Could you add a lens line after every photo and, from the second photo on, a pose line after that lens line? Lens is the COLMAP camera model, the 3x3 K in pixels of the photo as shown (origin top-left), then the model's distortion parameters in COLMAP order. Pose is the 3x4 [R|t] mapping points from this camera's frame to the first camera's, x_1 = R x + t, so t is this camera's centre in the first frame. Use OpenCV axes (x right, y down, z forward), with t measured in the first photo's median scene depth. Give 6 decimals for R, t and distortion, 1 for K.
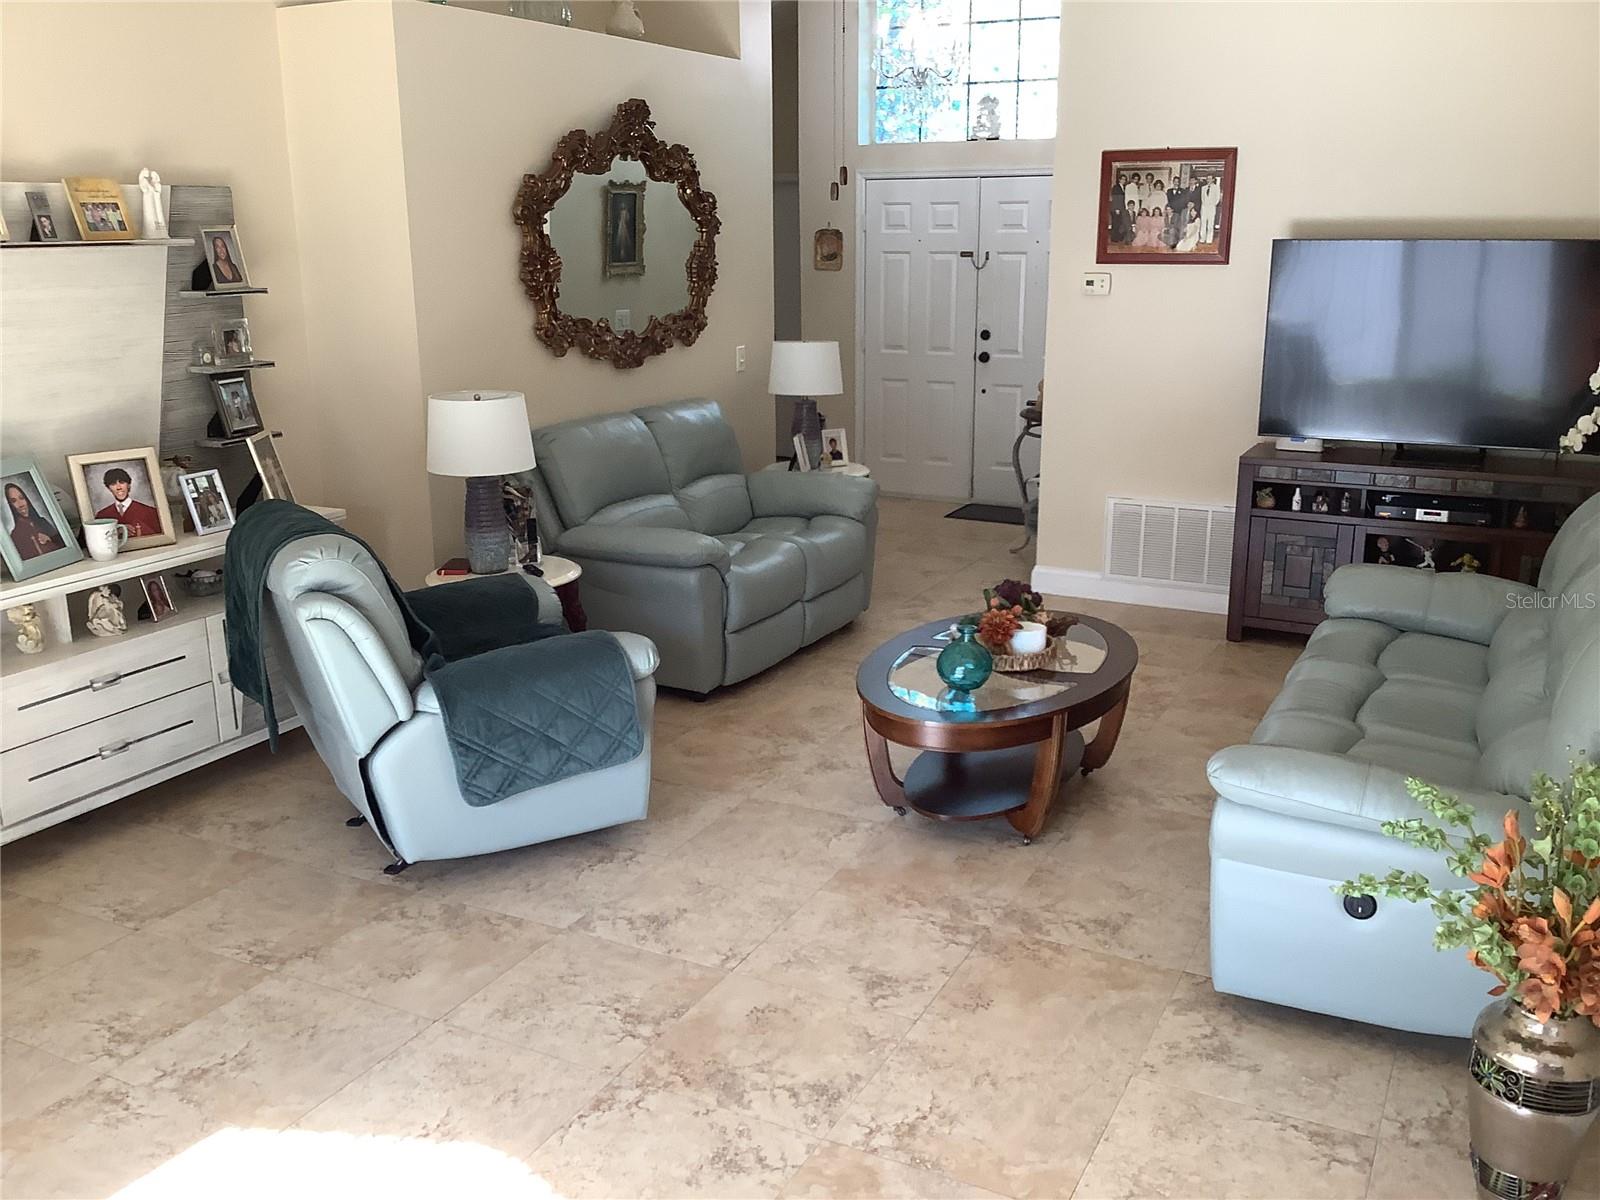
lens RADIAL K [[1452.4, 0, 794.6], [0, 1452.4, 596.8], [0, 0, 1]] dist [0.120352, -0.239127]
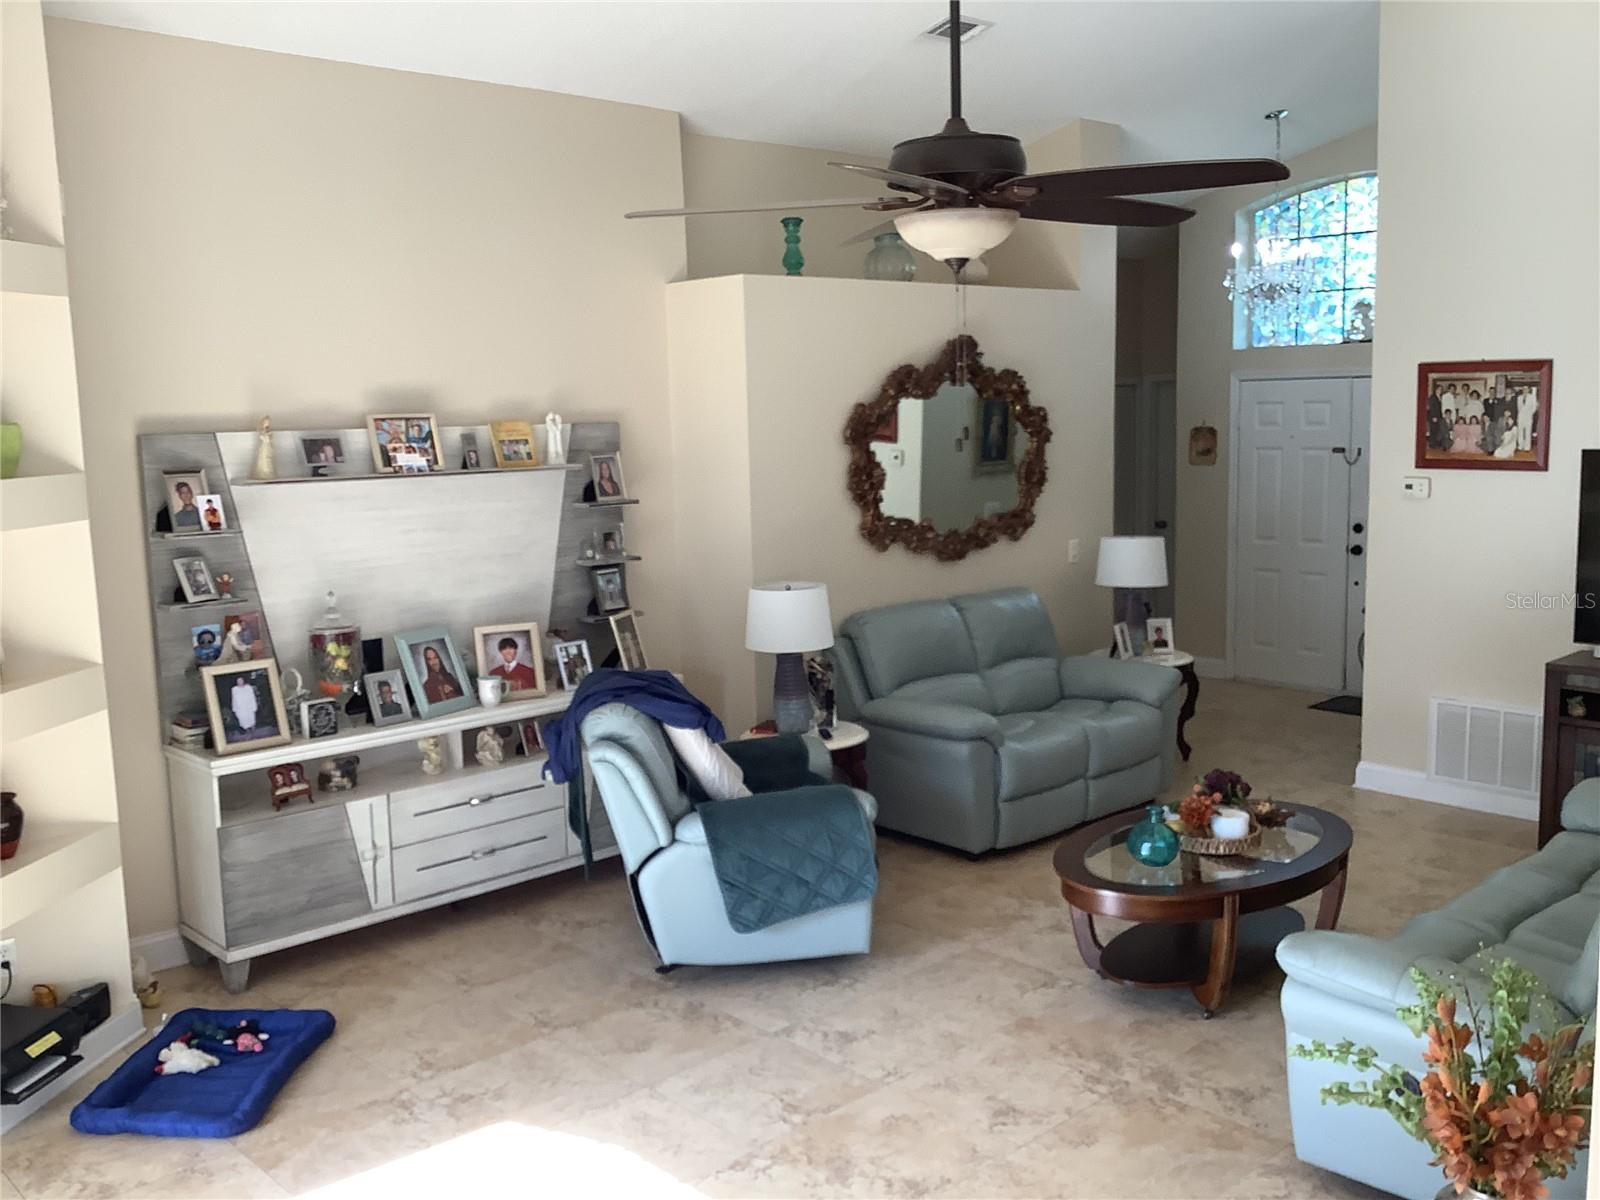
lens RADIAL K [[1452.4, 0, 794.6], [0, 1452.4, 596.8], [0, 0, 1]] dist [0.120352, -0.239127]
pose [[0.942339, 0.028081, -0.333480, 0.202918], [-0.066072, 0.992471, -0.103133, -0.005291], [0.328073, 0.119220, 0.937099, -0.134708]]
